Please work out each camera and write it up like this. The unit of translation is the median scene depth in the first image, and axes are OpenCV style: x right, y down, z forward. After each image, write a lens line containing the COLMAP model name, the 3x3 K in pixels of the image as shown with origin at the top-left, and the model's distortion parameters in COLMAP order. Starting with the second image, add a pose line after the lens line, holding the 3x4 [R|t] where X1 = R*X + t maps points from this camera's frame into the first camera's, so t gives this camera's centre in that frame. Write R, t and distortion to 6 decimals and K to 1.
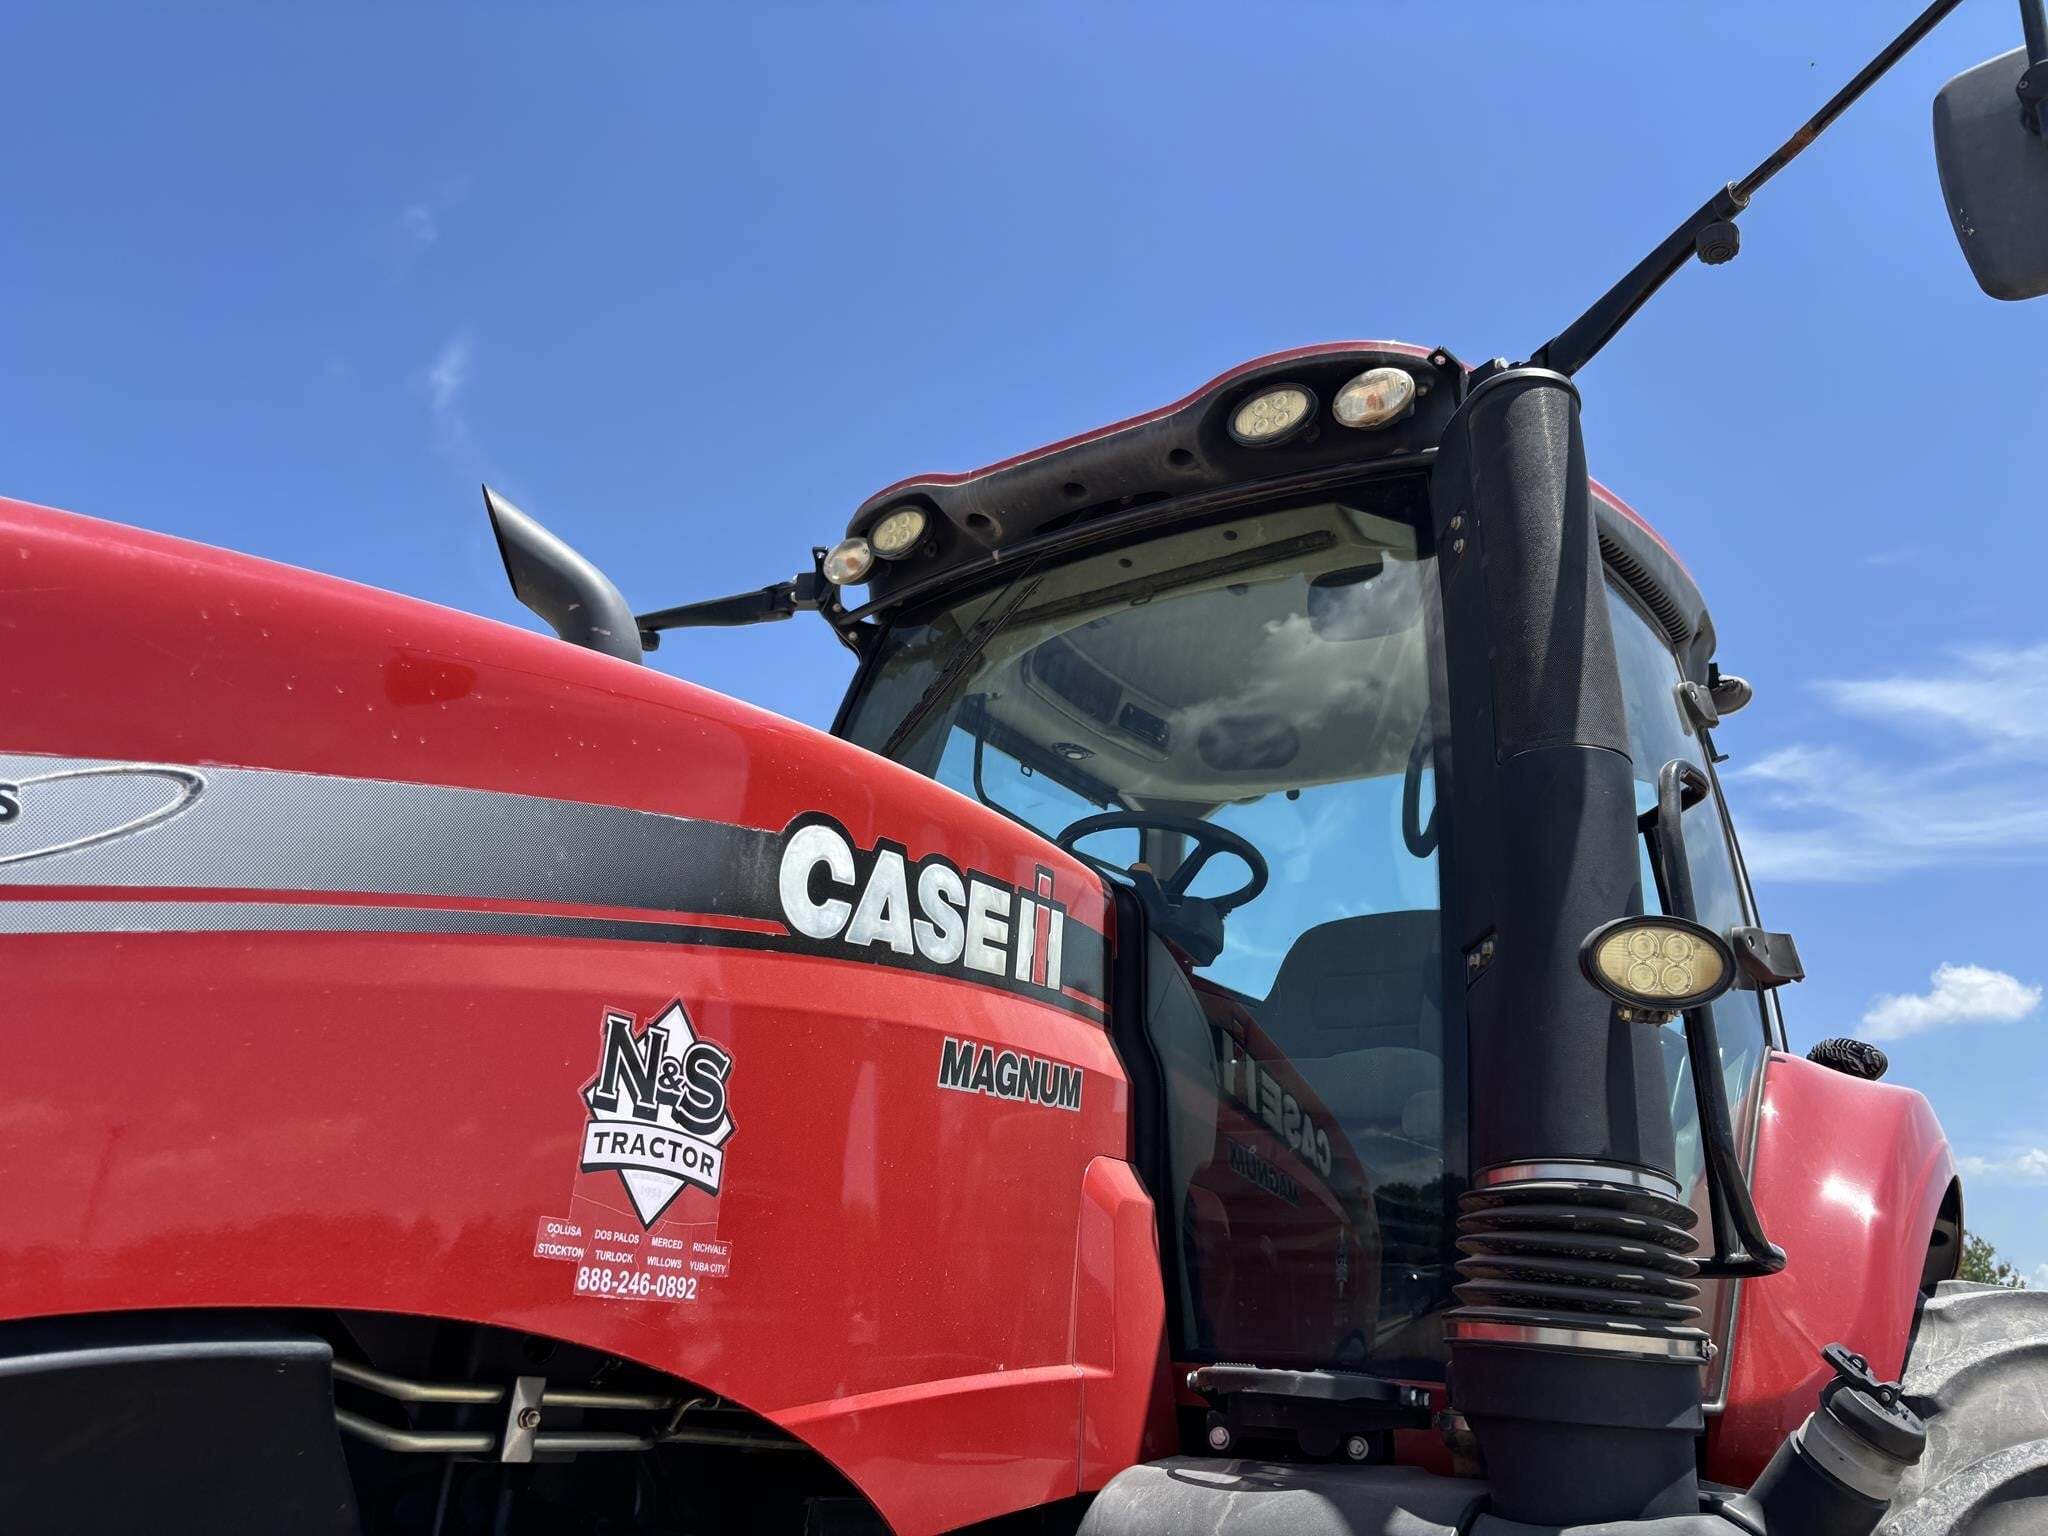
lens RADIAL K [[1578.6, 0, 1061.2], [0, 1578.6, 737.9], [0, 0, 1]] dist [0.018304, -0.031750]
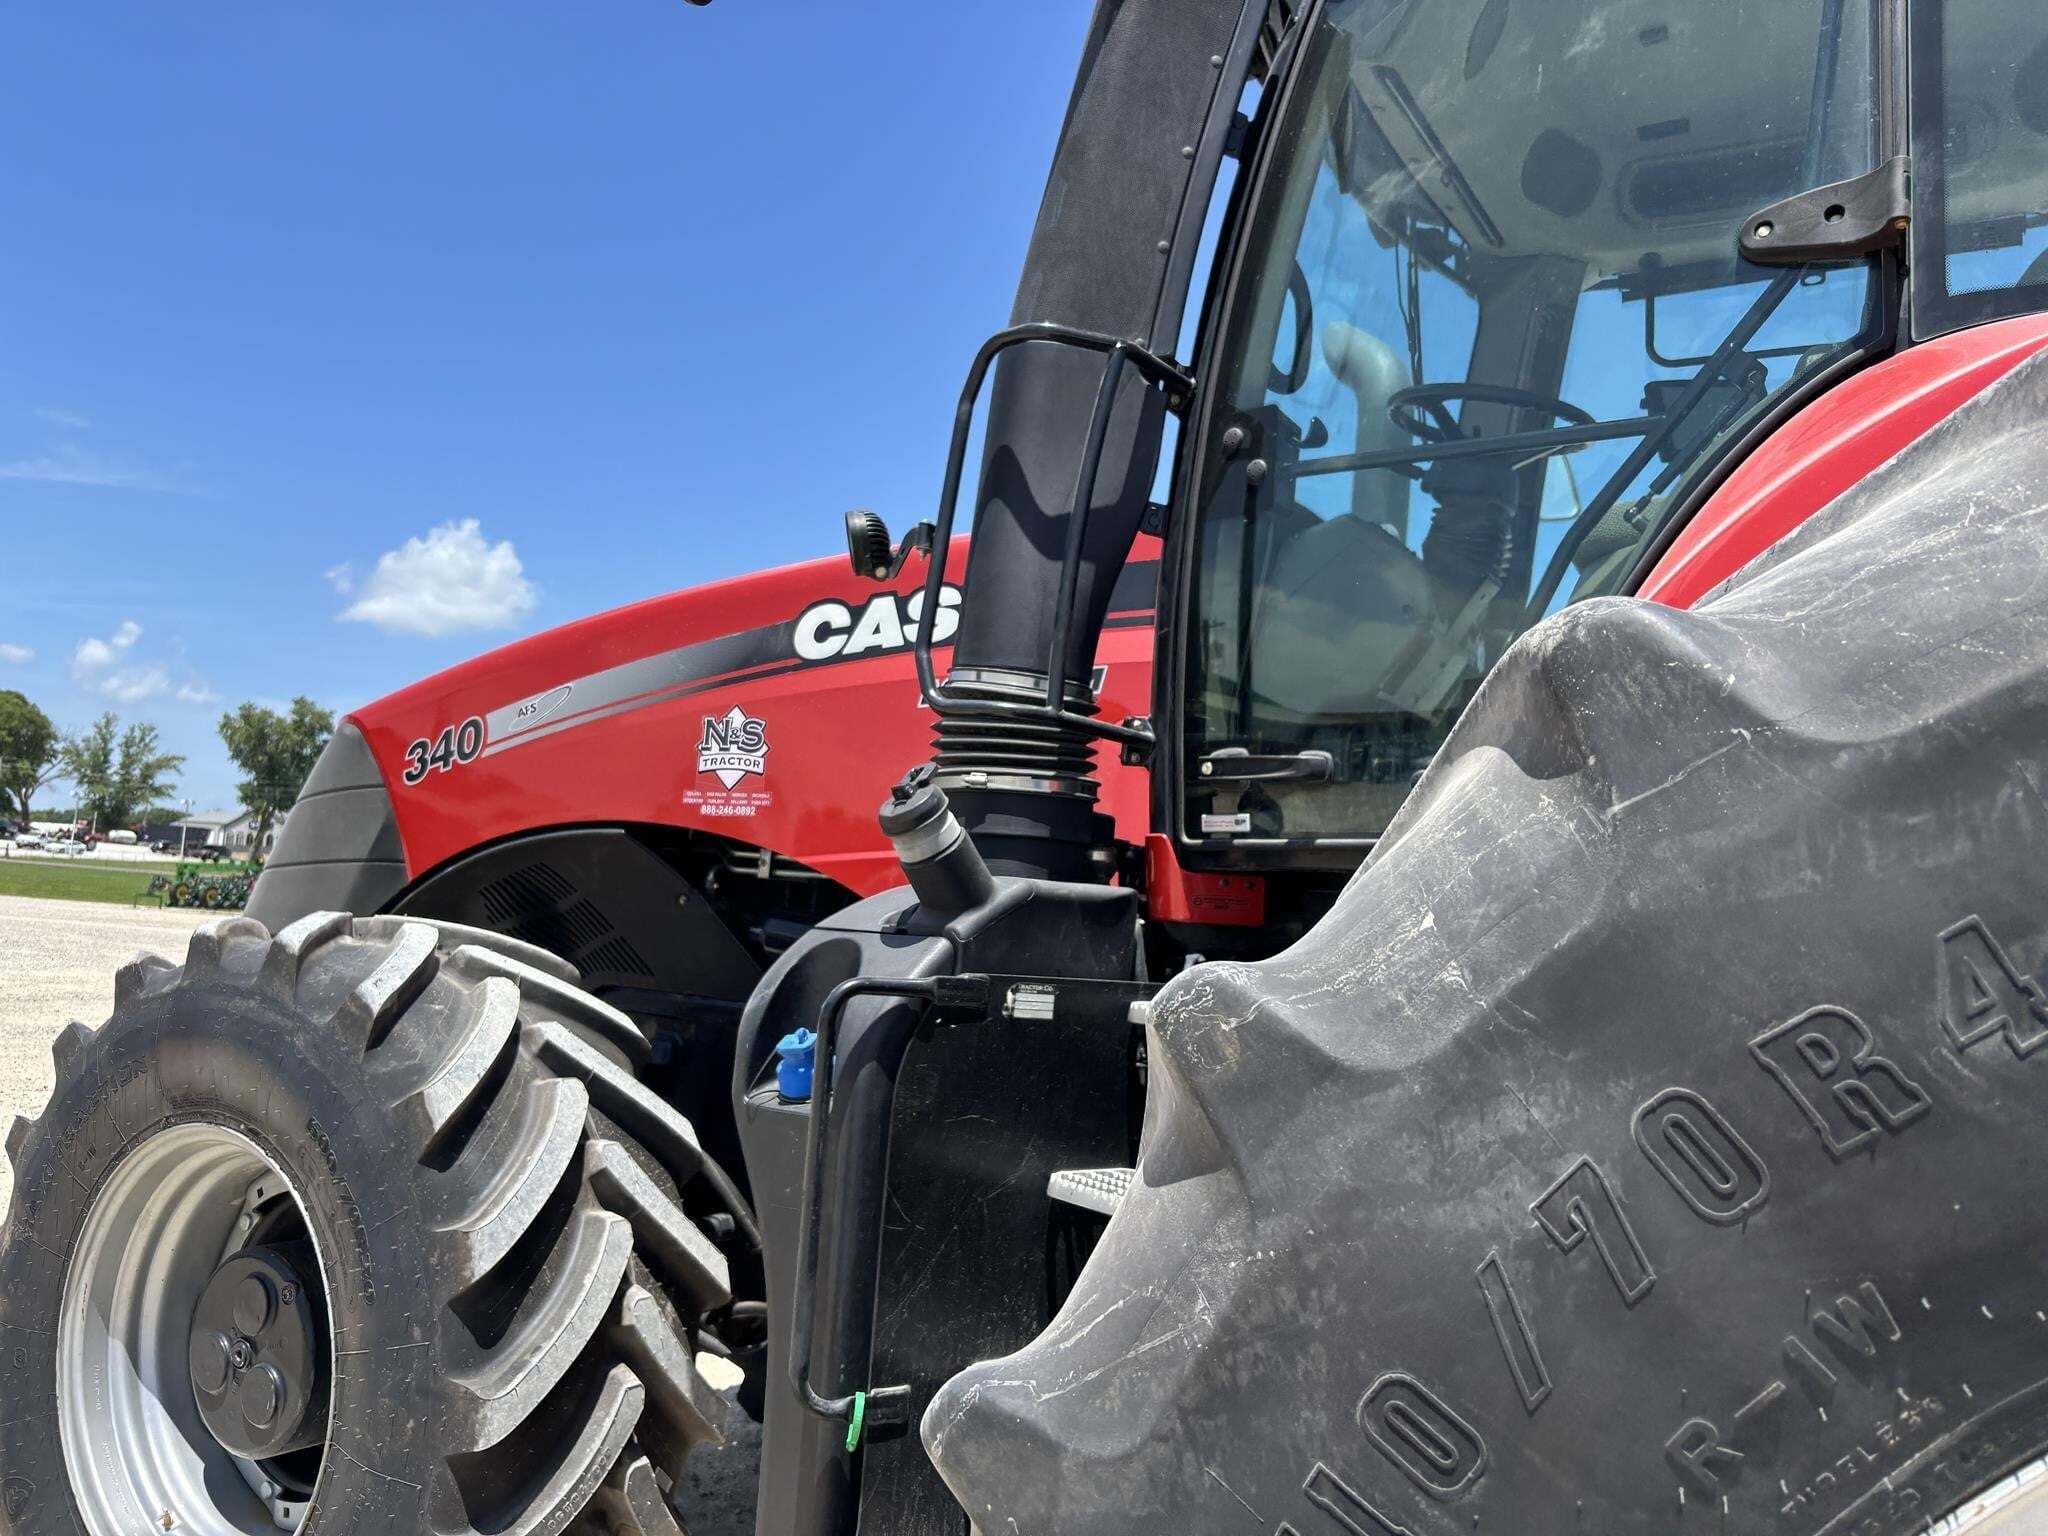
lens RADIAL K [[1556.0, 0, 1044.6], [0, 1556.0, 770.1], [0, 0, 1]] dist [0.055527, -0.061055]
pose [[0.079236, -0.147179, -0.985931, 2.304480], [0.308391, 0.944141, -0.116156, 0.724674], [0.947954, -0.294849, 0.120199, 1.163083]]
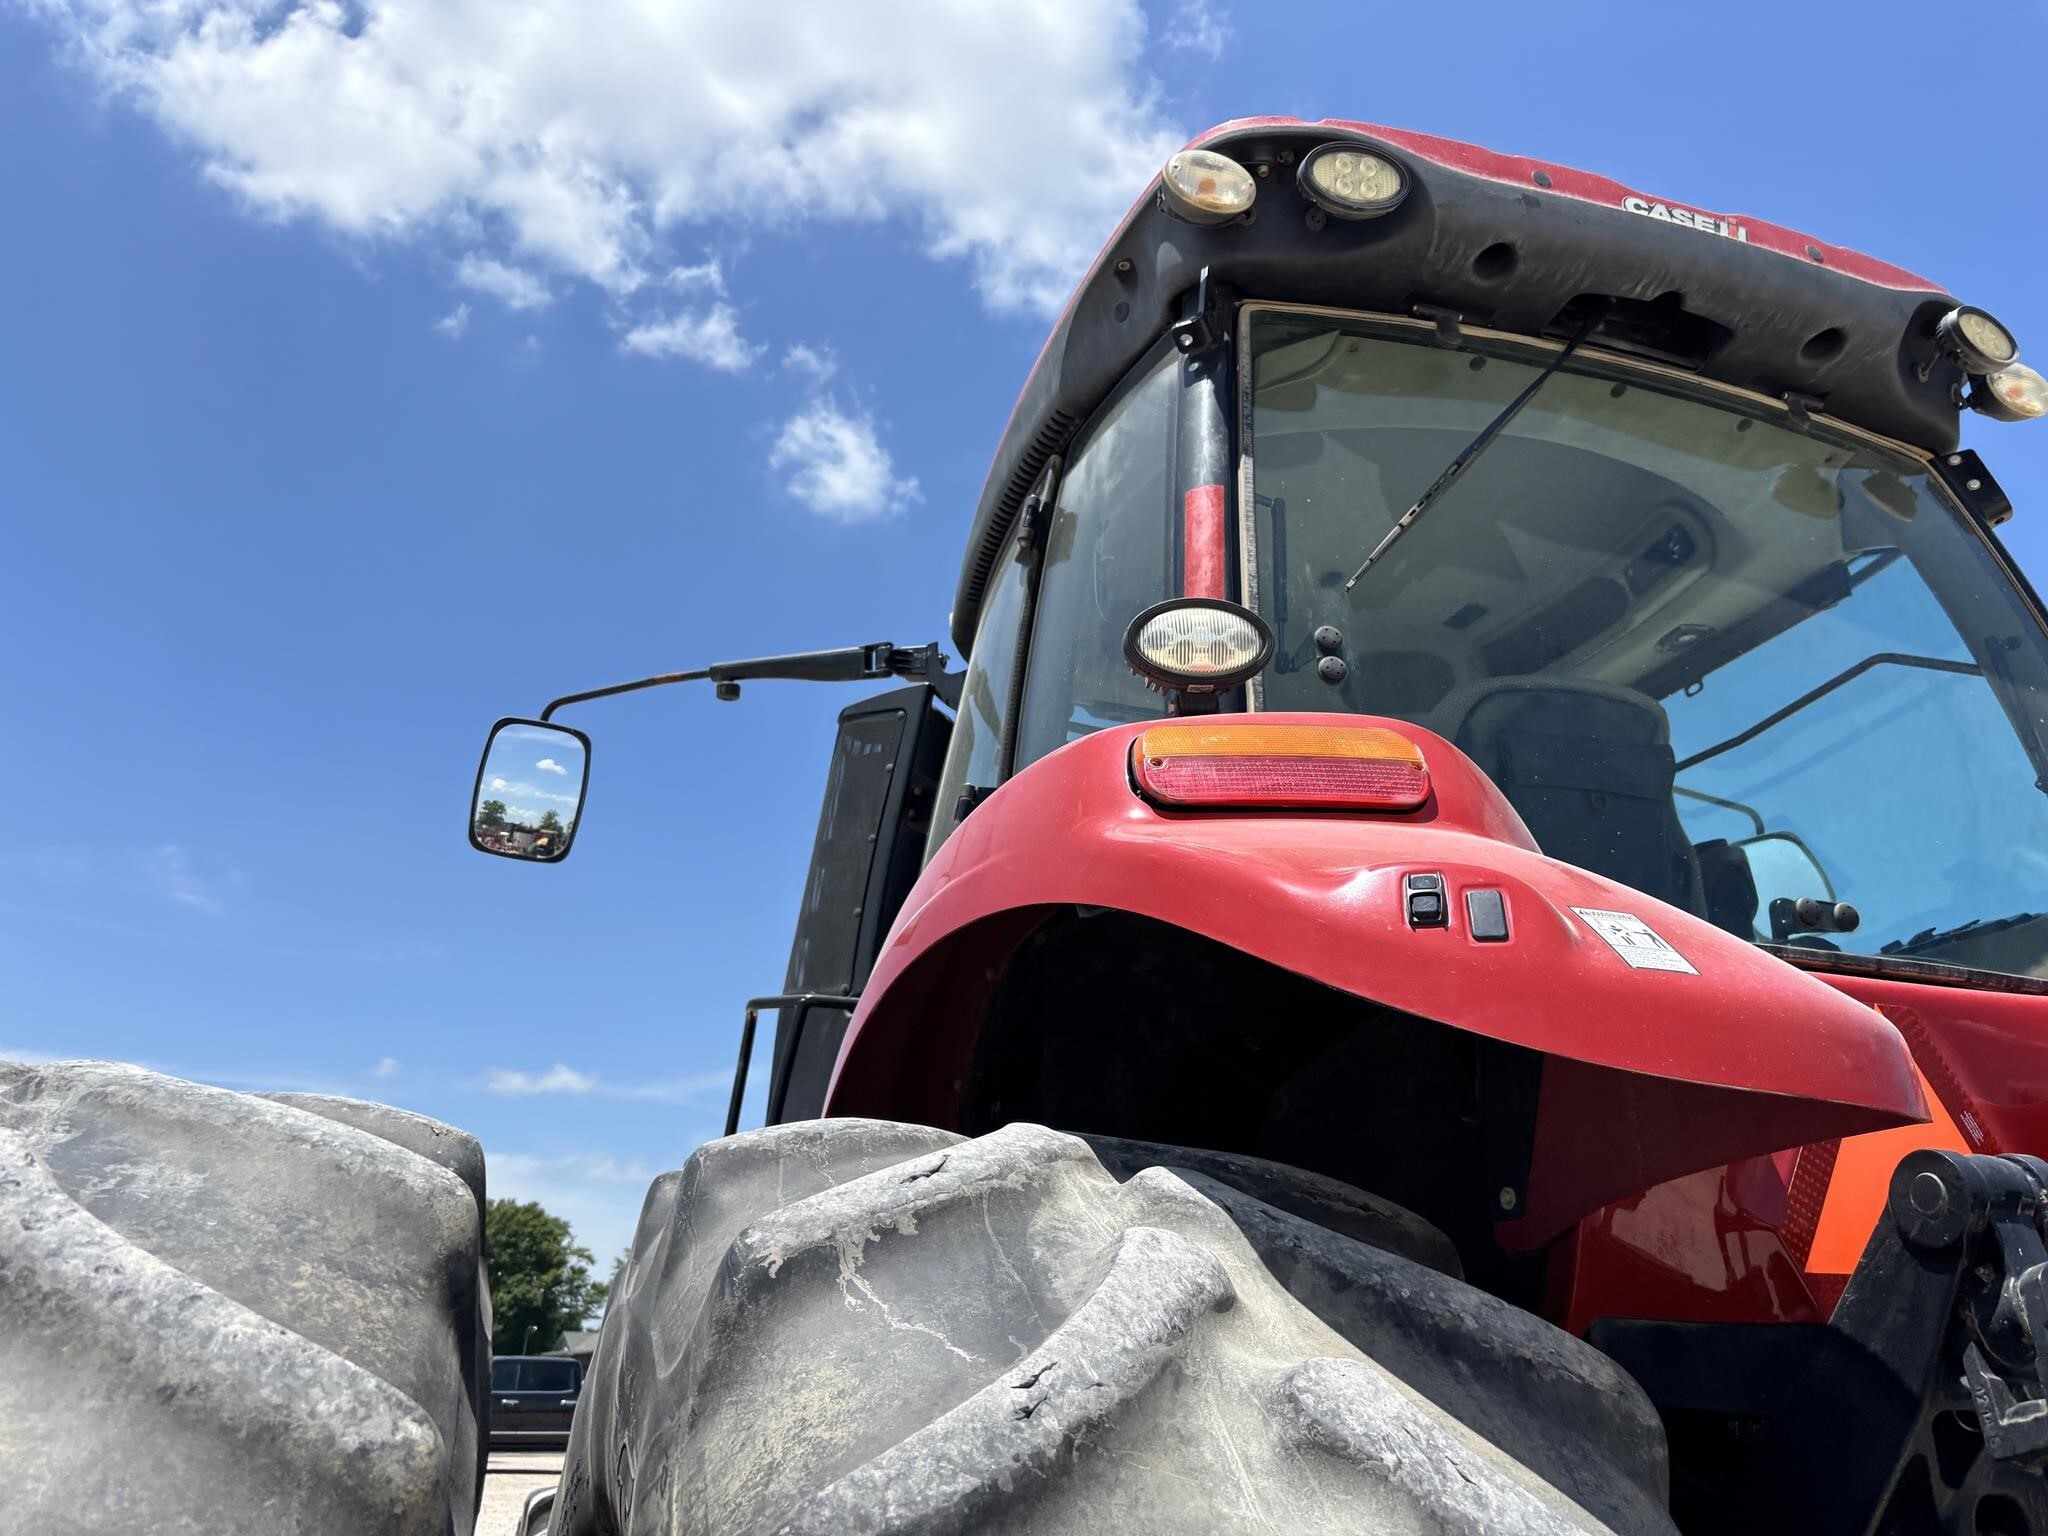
lens RADIAL K [[1559.2, 0, 1032.0], [0, 1559.2, 766.1], [0, 0, 1]] dist [0.062777, -0.090978]
pose [[-0.581093, -0.363539, -0.728128, 2.298997], [0.254661, 0.768531, -0.586947, 1.320122], [0.772968, -0.526497, -0.354009, 2.940924]]
